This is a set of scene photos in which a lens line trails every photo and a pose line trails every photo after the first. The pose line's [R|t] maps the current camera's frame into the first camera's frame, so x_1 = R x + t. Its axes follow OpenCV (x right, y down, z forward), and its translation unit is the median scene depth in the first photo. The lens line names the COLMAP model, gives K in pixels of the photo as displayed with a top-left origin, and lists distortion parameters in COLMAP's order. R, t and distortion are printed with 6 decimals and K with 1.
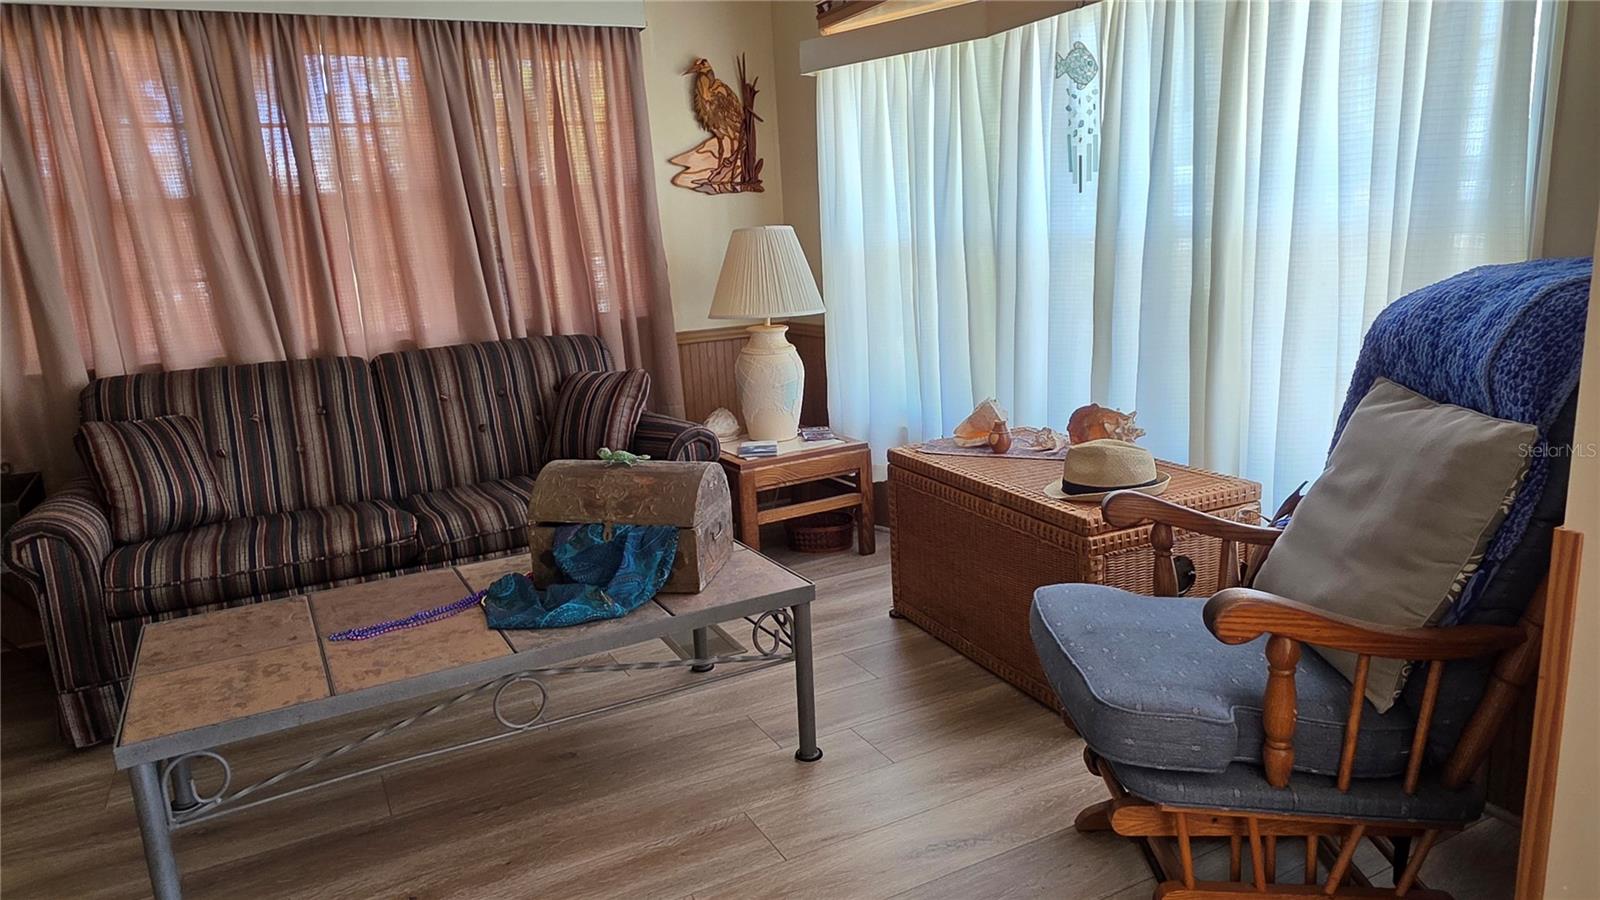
lens RADIAL K [[1019.4, 0, 800.0], [0, 1019.4, 450.0], [0, 0, 1]] dist [-0.002597, -0.000434]
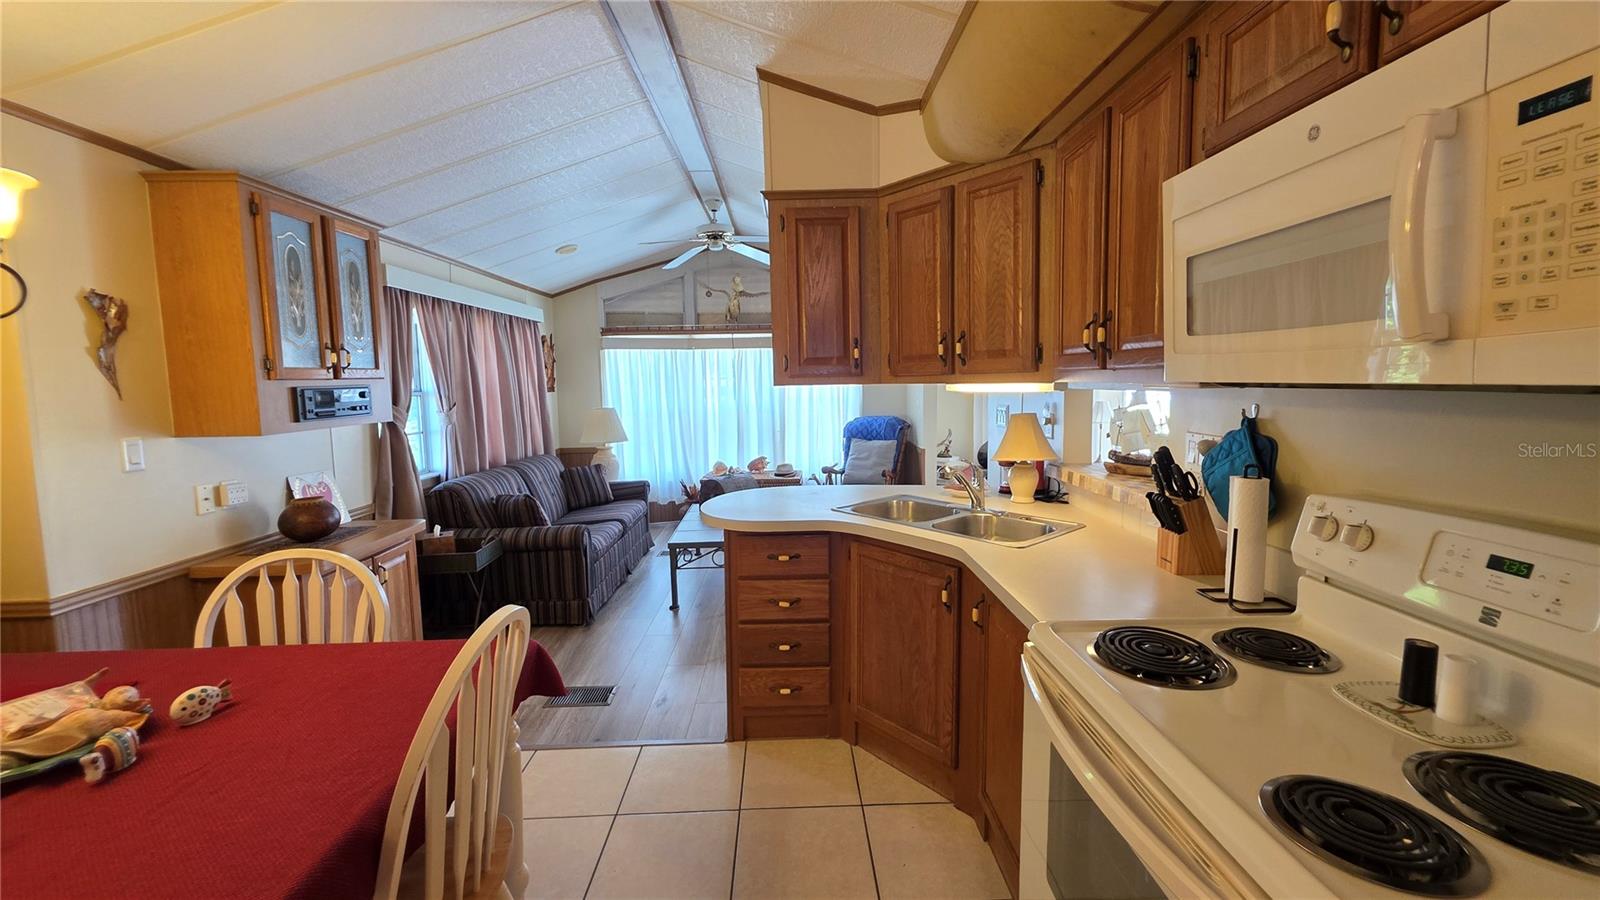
lens RADIAL K [[642.2, 0, 808.3], [0, 642.2, 435.6], [0, 0, 1]] dist [0.003869, 0.000106]
pose [[0.434292, -0.028756, 0.900313, -1.631650], [0.179941, 0.982114, -0.055431, 0.036489], [-0.882616, 0.186076, 0.431699, -0.151990]]
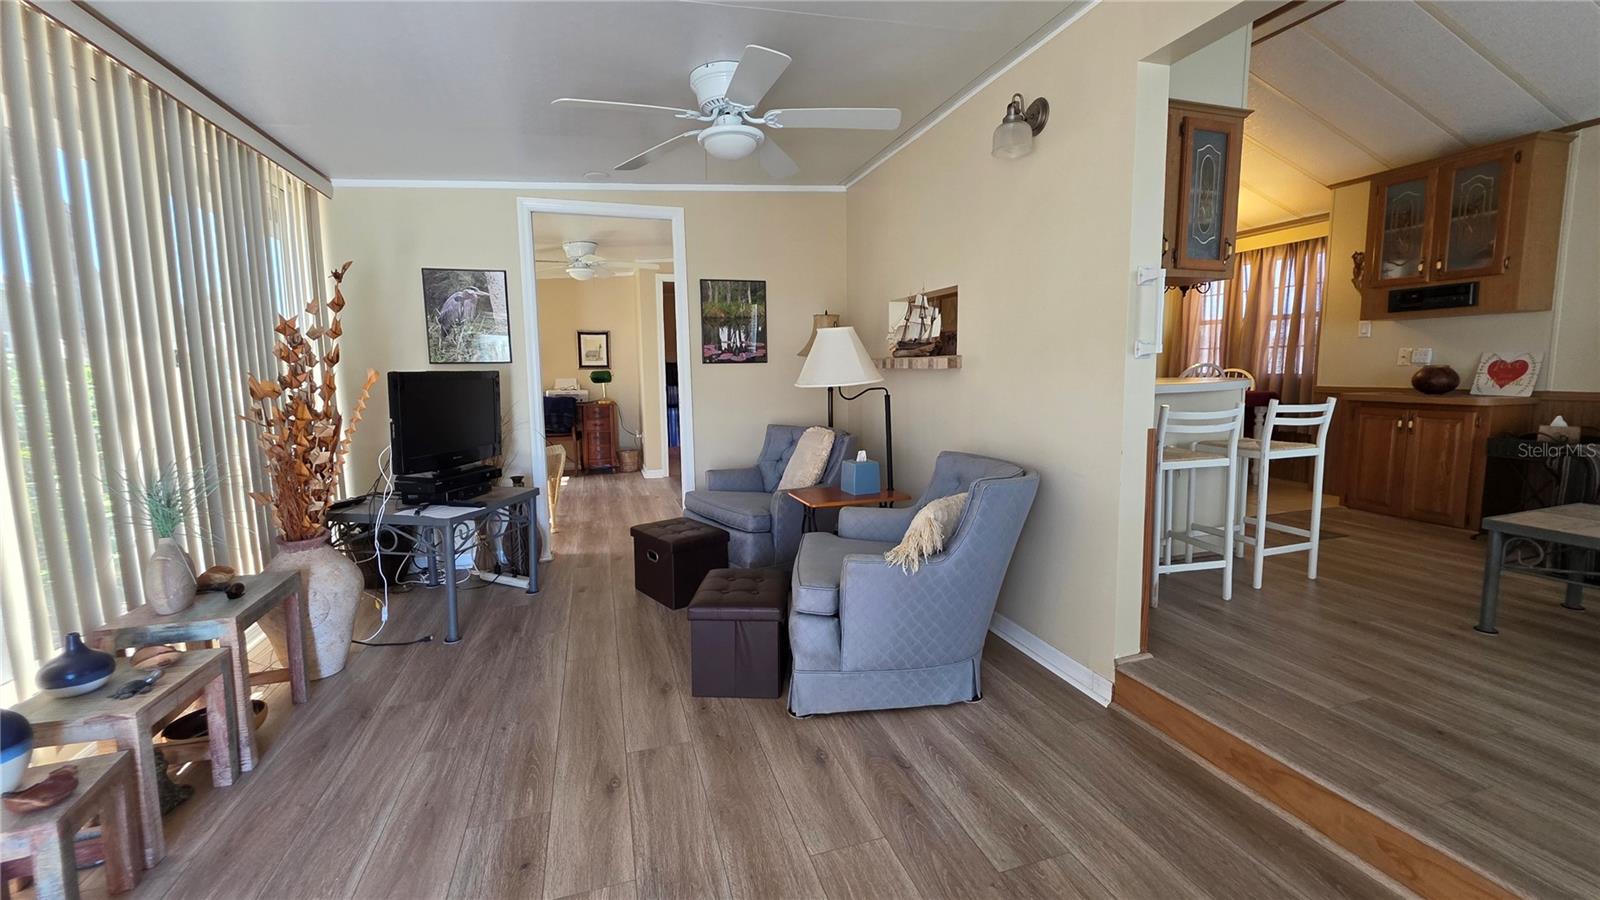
lens RADIAL K [[642.2, 0, 808.3], [0, 642.2, 435.6], [0, 0, 1]] dist [0.003869, 0.000106]
pose [[-0.158450, 0.167436, -0.973067, 0.529791], [-0.185204, 0.962984, 0.195859, 0.066888], [0.969842, 0.211250, -0.121575, -0.181717]]
